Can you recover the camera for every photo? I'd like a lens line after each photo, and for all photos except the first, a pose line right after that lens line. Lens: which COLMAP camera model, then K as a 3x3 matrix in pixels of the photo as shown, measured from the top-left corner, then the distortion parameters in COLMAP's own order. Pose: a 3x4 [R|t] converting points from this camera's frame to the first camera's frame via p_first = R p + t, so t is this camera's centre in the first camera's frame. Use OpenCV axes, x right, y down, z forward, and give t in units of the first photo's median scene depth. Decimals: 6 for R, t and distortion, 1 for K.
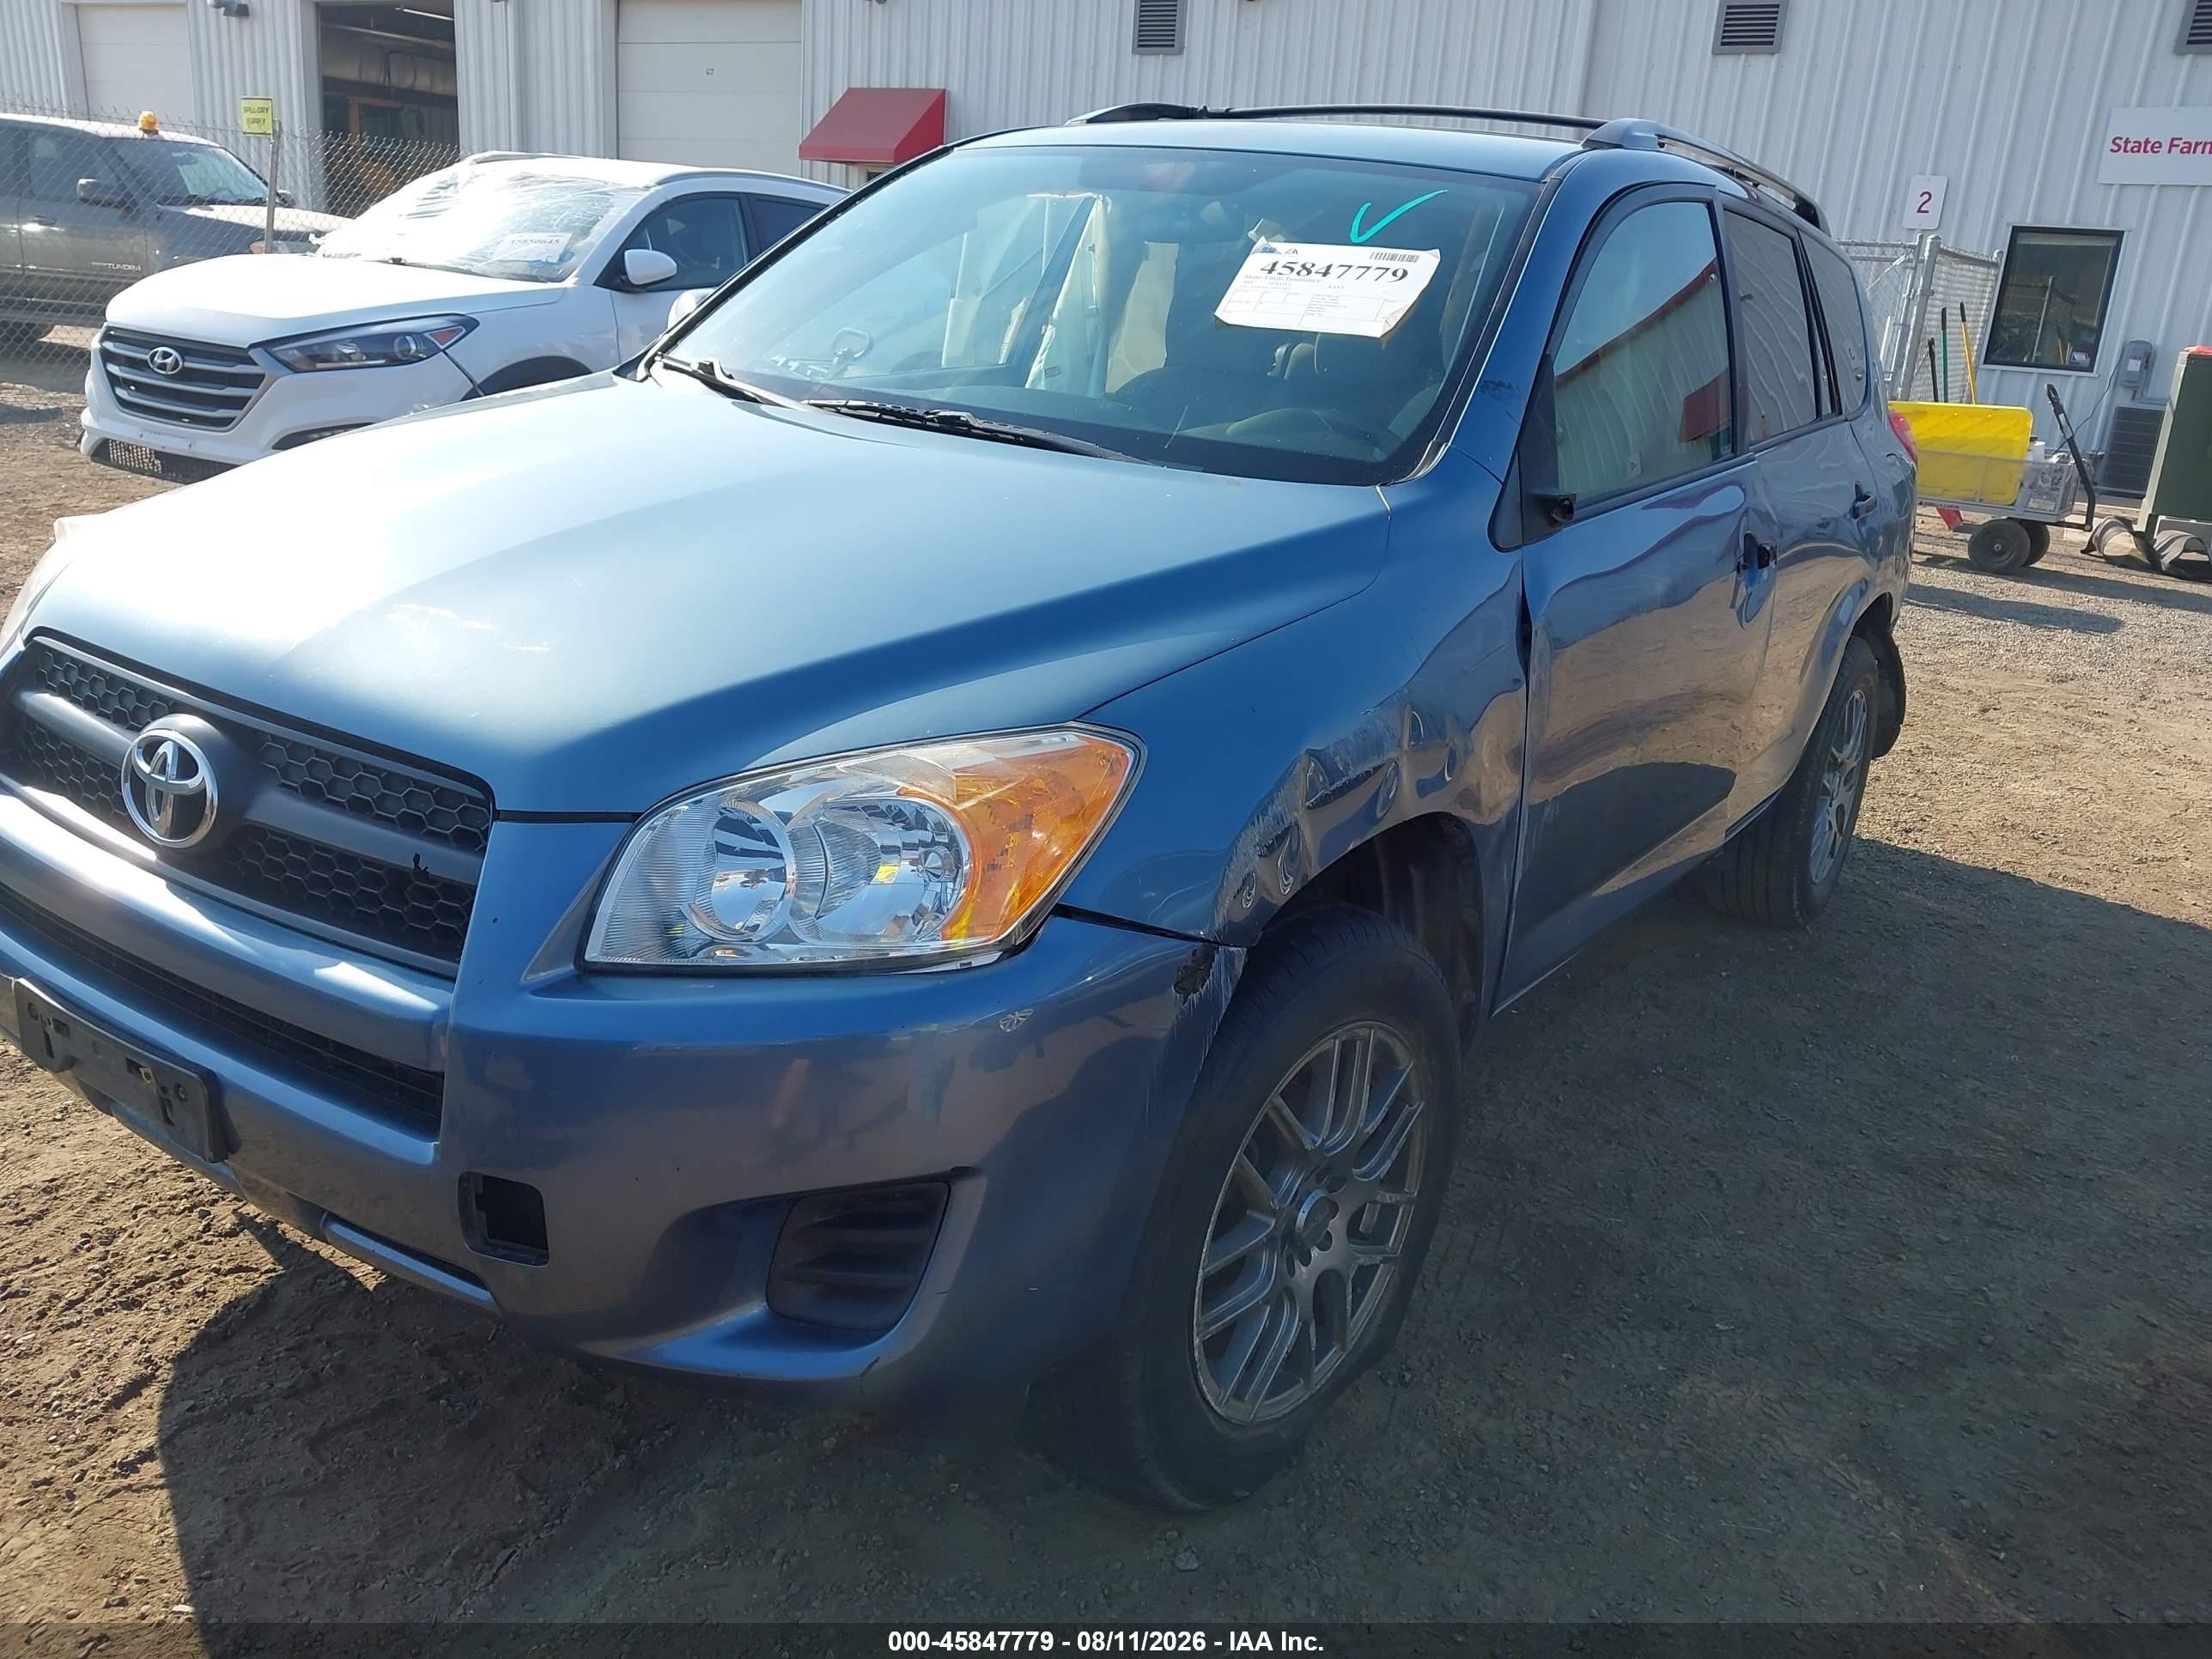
lens RADIAL K [[1737.5, 0, 1100.8], [0, 1737.5, 826.3], [0, 0, 1]] dist [0.016354, -0.025302]
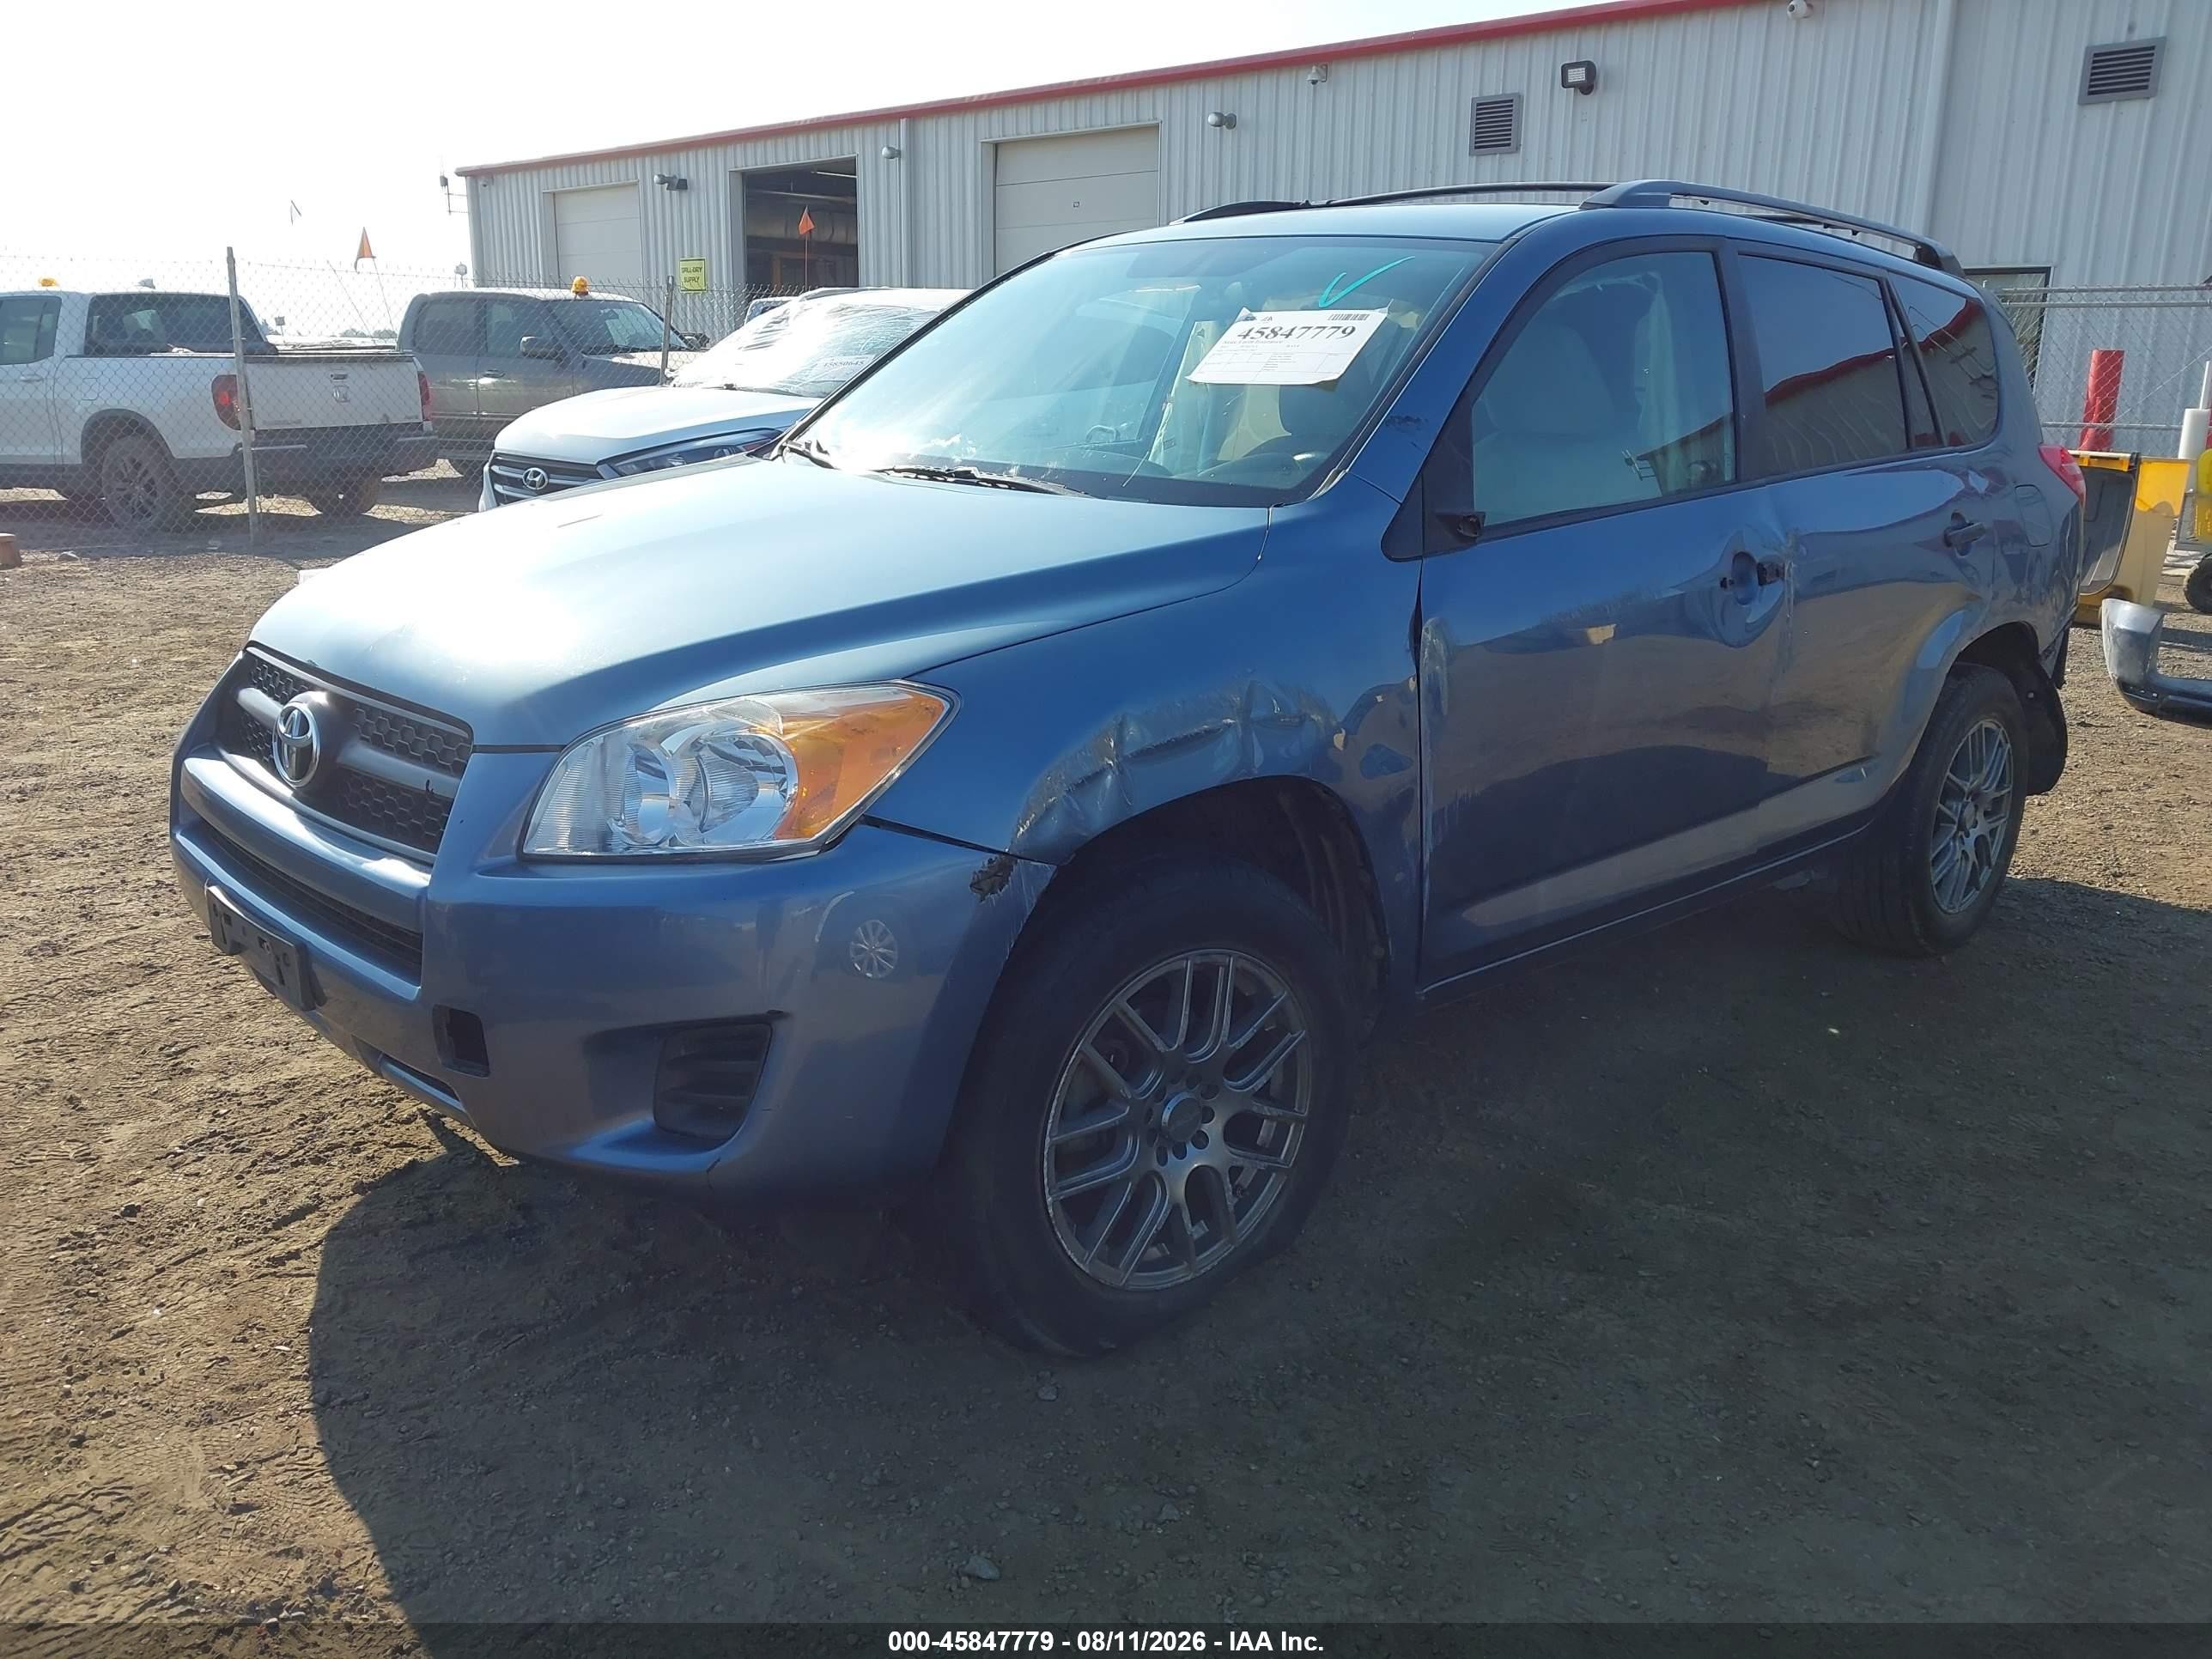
lens RADIAL K [[1737.5, 0, 1110.8], [0, 1737.5, 818.6], [0, 0, 1]] dist [0.016354, -0.025302]
pose [[0.974609, -0.000669, -0.223911, 0.320670], [-0.013165, 0.998094, -0.060284, 0.088859], [0.223525, 0.061701, 0.972743, -0.158842]]
